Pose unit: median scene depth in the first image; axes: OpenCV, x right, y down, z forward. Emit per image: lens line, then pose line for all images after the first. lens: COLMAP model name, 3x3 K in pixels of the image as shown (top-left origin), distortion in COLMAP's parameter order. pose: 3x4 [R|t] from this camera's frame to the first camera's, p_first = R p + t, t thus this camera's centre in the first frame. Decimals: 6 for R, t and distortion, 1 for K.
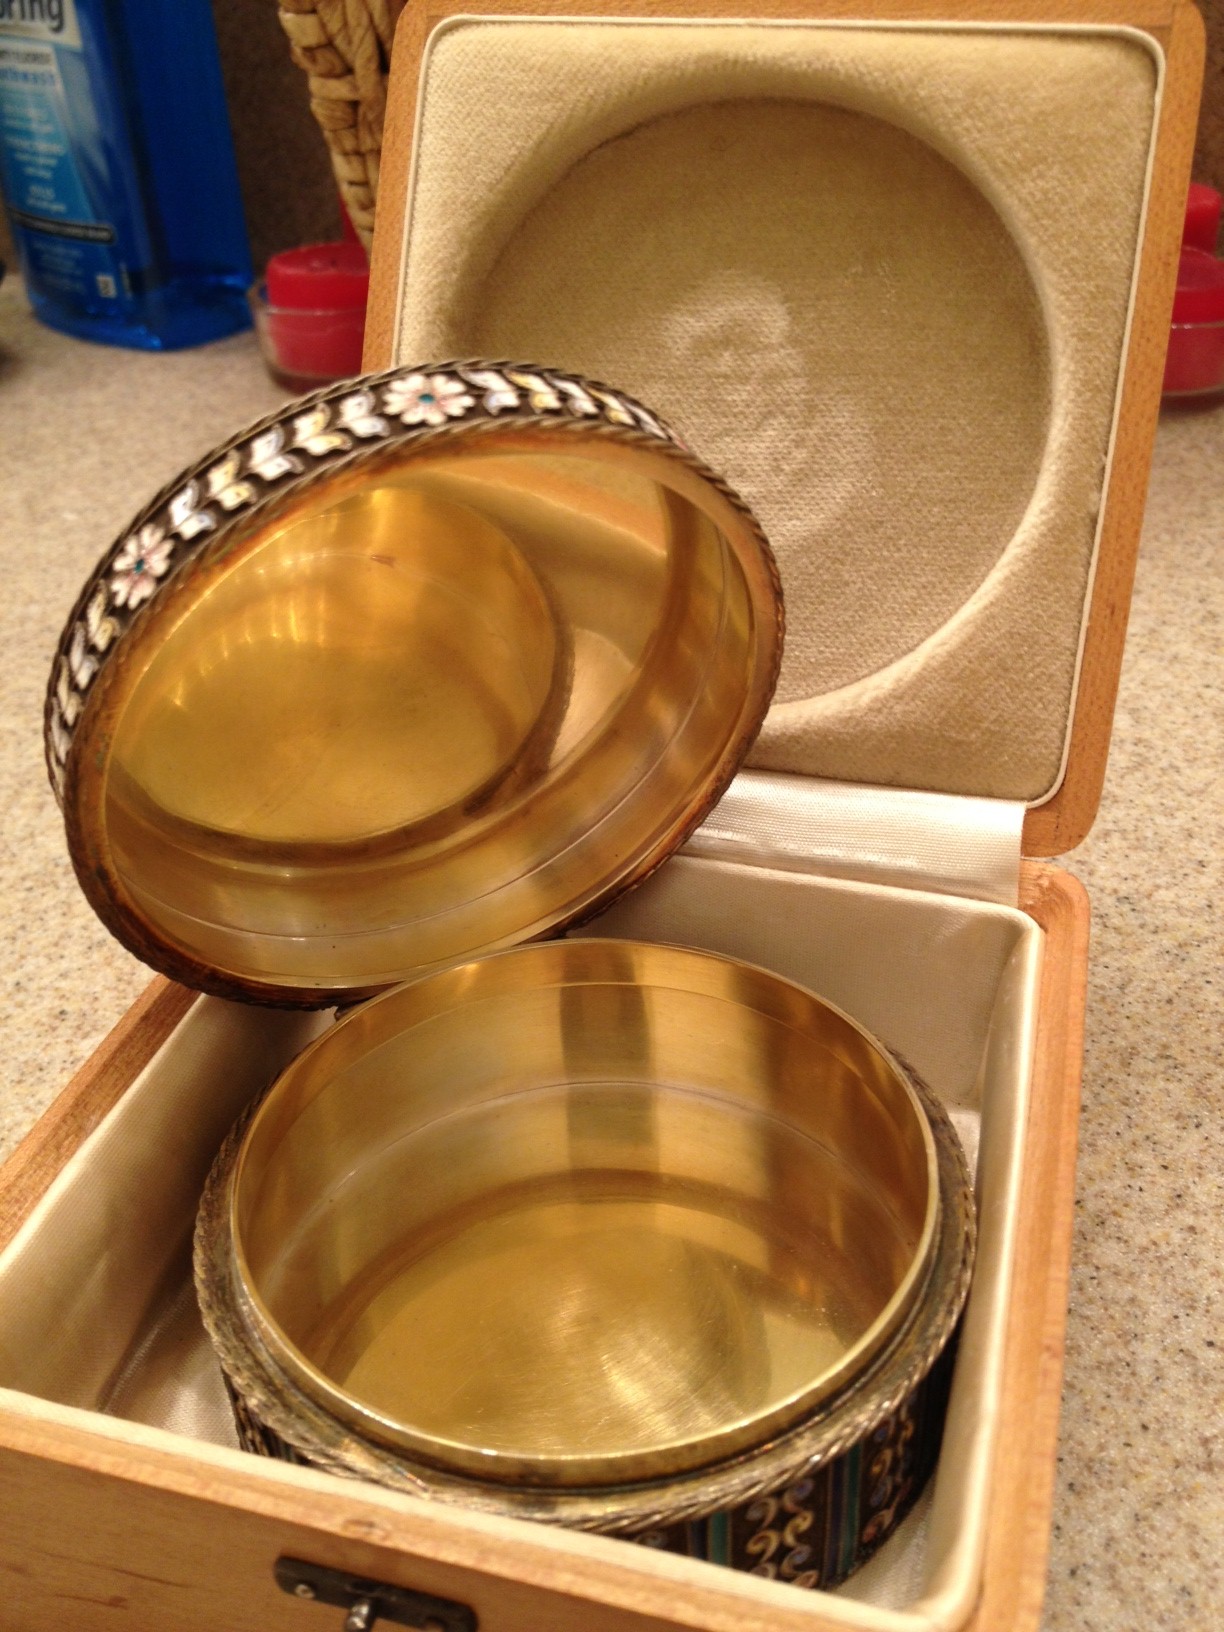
lens RADIAL K [[1666.3, 0, 612.9], [0, 1666.3, 816.1], [0, 0, 1]] dist [-0.008380, 0.000000]
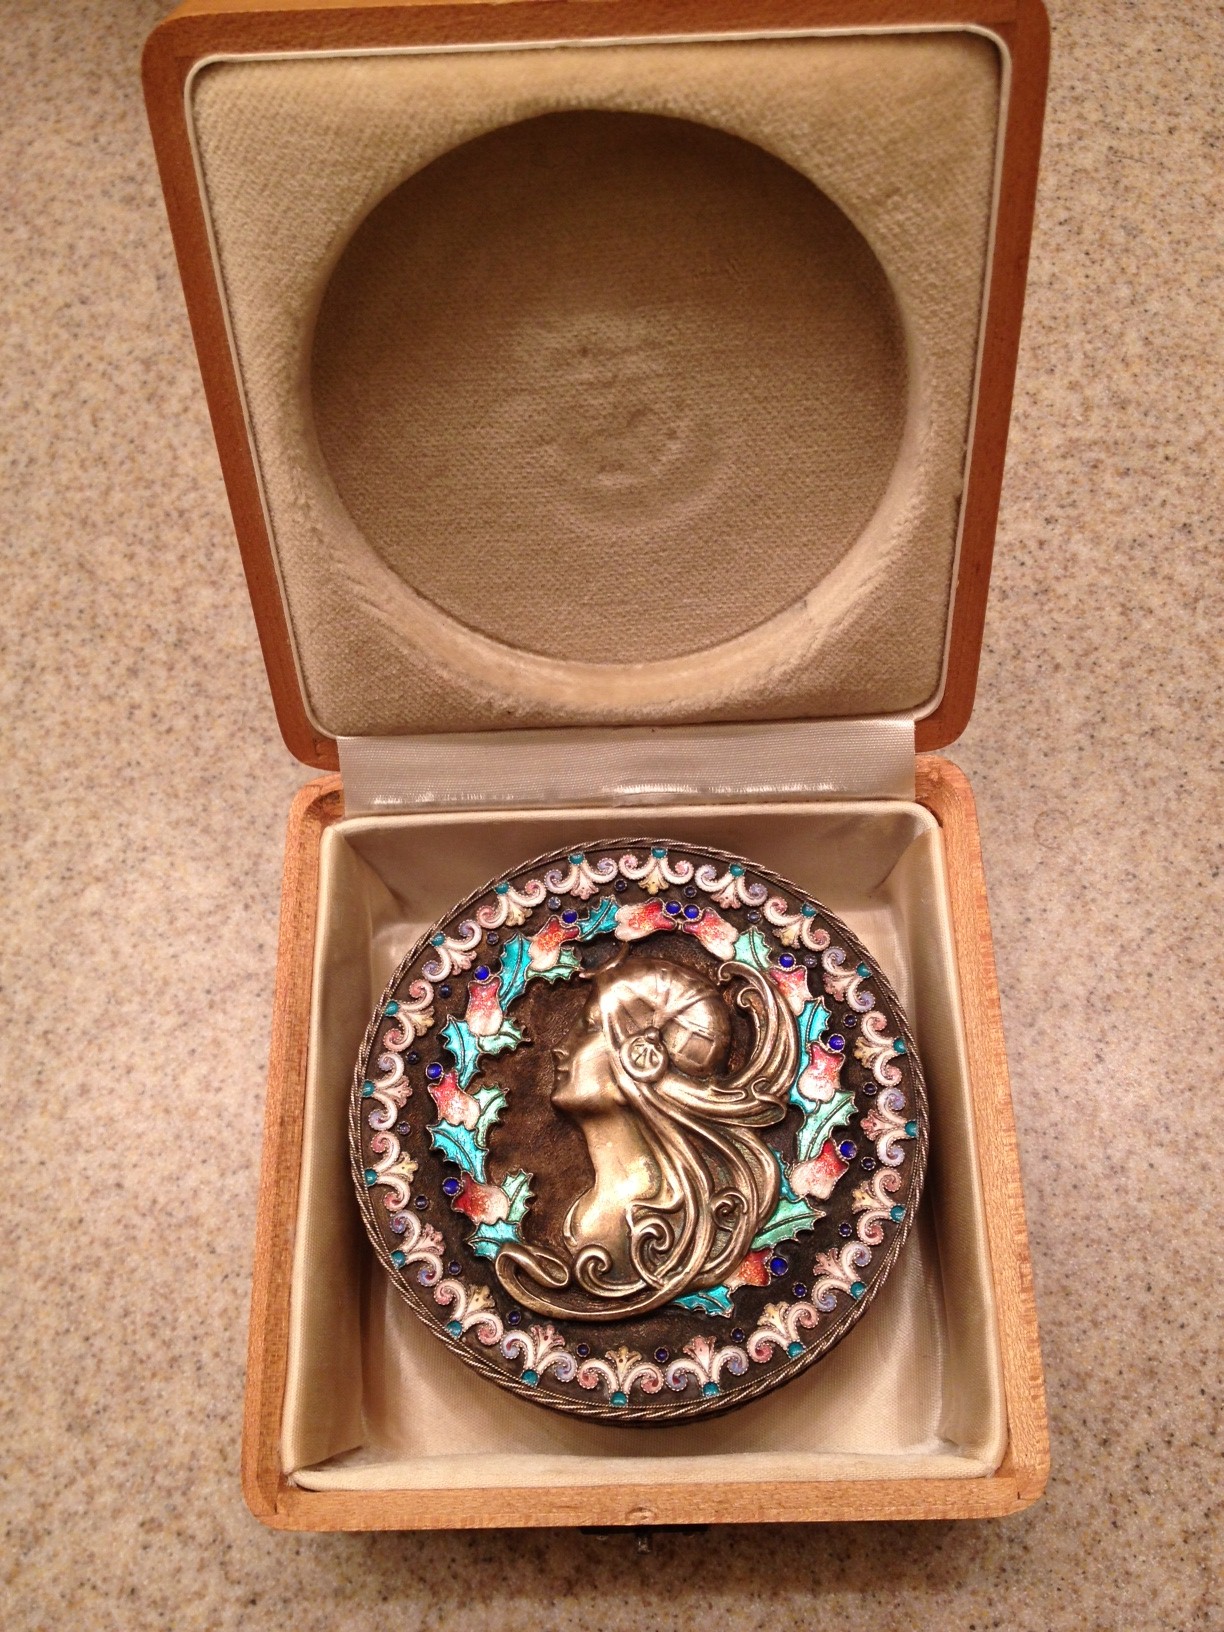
lens RADIAL K [[1666.3, 0, 611.7], [0, 1666.3, 816.1], [0, 0, 1]] dist [-0.008380, 0.000000]
pose [[0.954347, -0.279704, 0.104824, -0.099945], [0.167623, 0.791961, 0.587112, -0.662495], [-0.247234, -0.542737, 0.802690, 0.052737]]
